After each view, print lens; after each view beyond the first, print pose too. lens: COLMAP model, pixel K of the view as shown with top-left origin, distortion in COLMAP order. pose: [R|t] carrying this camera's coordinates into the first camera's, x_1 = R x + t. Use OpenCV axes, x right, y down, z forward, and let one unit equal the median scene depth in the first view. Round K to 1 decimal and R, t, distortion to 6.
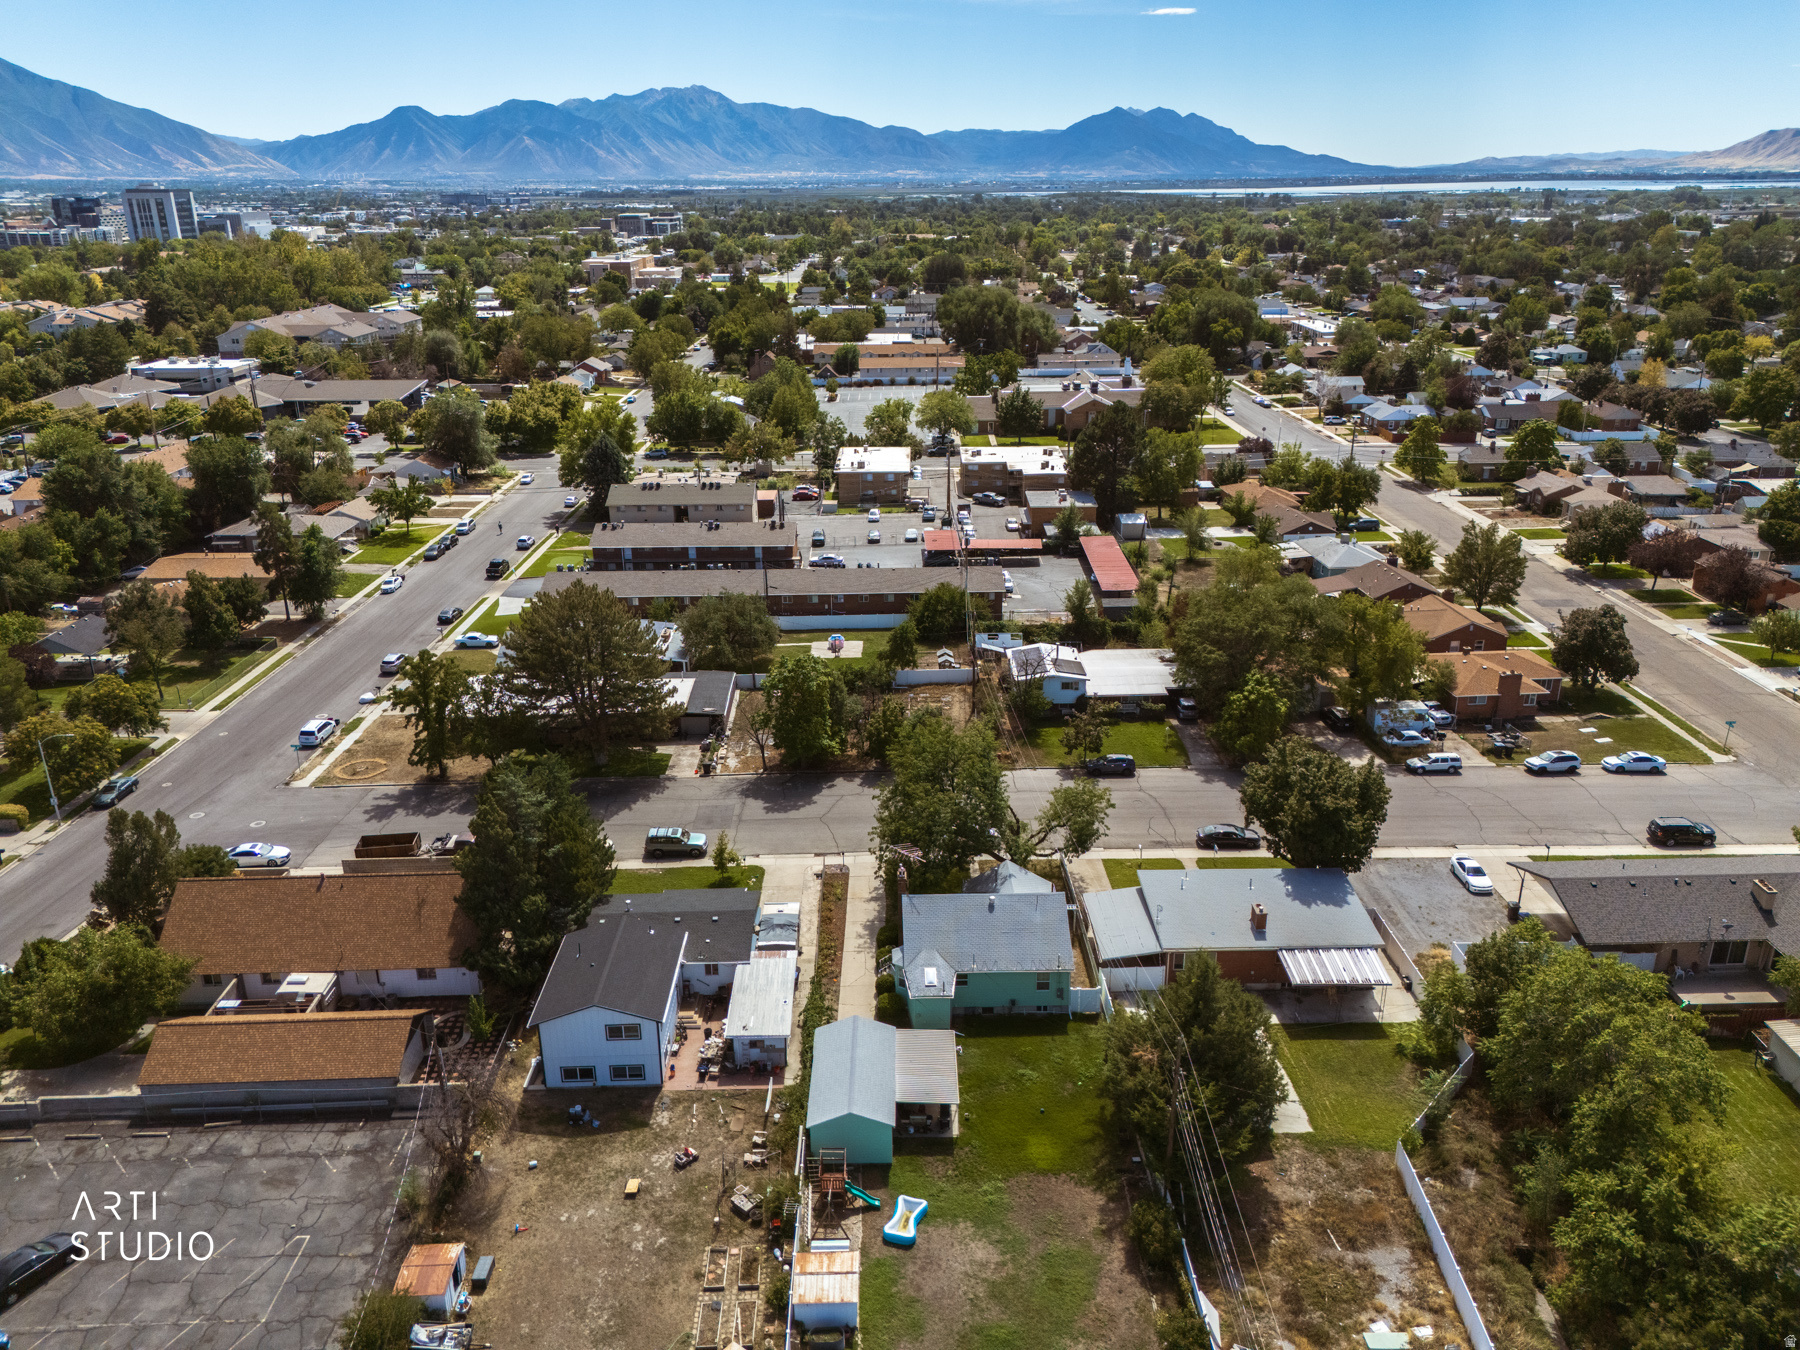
lens RADIAL K [[1327.6, 0, 904.5], [0, 1327.6, 672.4], [0, 0, 1]] dist [0.072740, -0.068948]
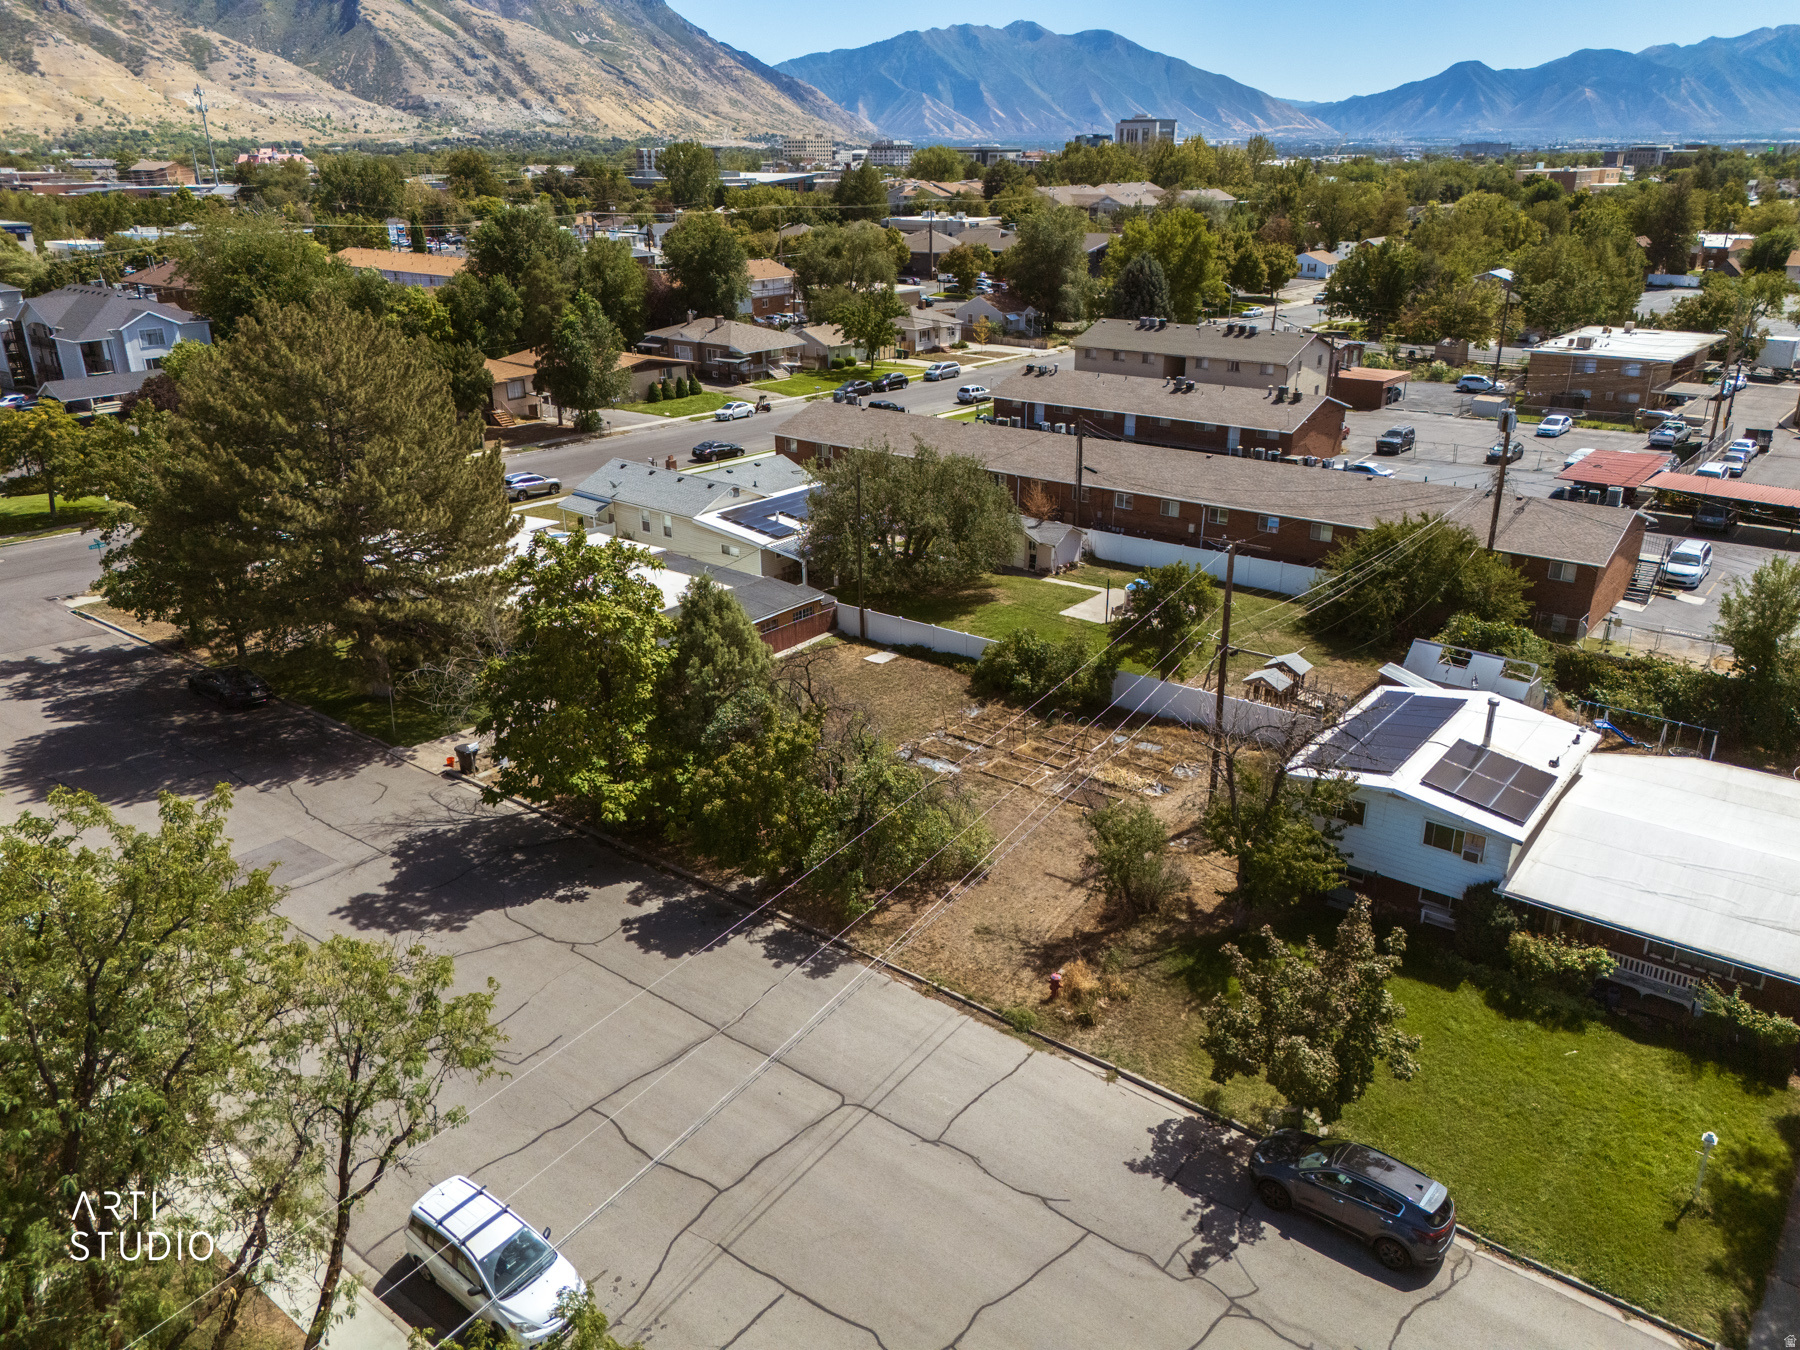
lens RADIAL K [[1331.2, 0, 905.2], [0, 1331.2, 672.6], [0, 0, 1]] dist [0.052788, -0.040170]
pose [[0.769158, 0.237463, -0.593302, 0.139704], [-0.222415, 0.969828, 0.099824, -0.020549], [0.599105, 0.055179, 0.798767, 0.474427]]
